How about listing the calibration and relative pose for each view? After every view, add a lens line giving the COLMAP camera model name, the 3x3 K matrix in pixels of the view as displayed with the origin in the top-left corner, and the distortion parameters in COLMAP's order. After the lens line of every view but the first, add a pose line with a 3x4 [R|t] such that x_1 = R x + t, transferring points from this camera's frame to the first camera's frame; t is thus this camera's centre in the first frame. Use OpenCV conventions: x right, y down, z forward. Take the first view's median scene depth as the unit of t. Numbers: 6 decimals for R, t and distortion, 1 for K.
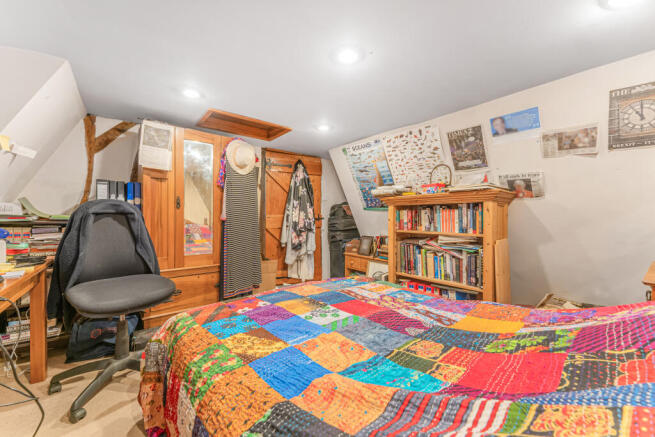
lens RADIAL K [[257.4, 0, 327.5], [0, 257.4, 218.5], [0, 0, 1]] dist [-0.000801, -0.000140]
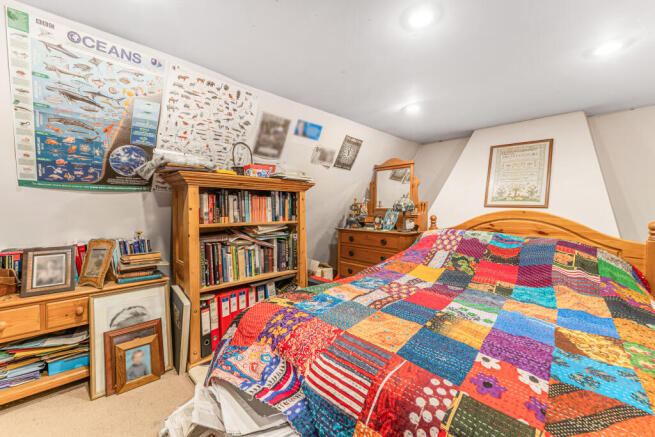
lens RADIAL K [[263.2, 0, 326.0], [0, 263.2, 210.6], [0, 0, 1]] dist [-0.000640, -0.000032]
pose [[-0.082883, -0.020108, 0.996356, -0.494195], [-0.001080, 0.999798, 0.020087, -0.004886], [-0.996559, 0.000588, -0.082888, 0.880139]]
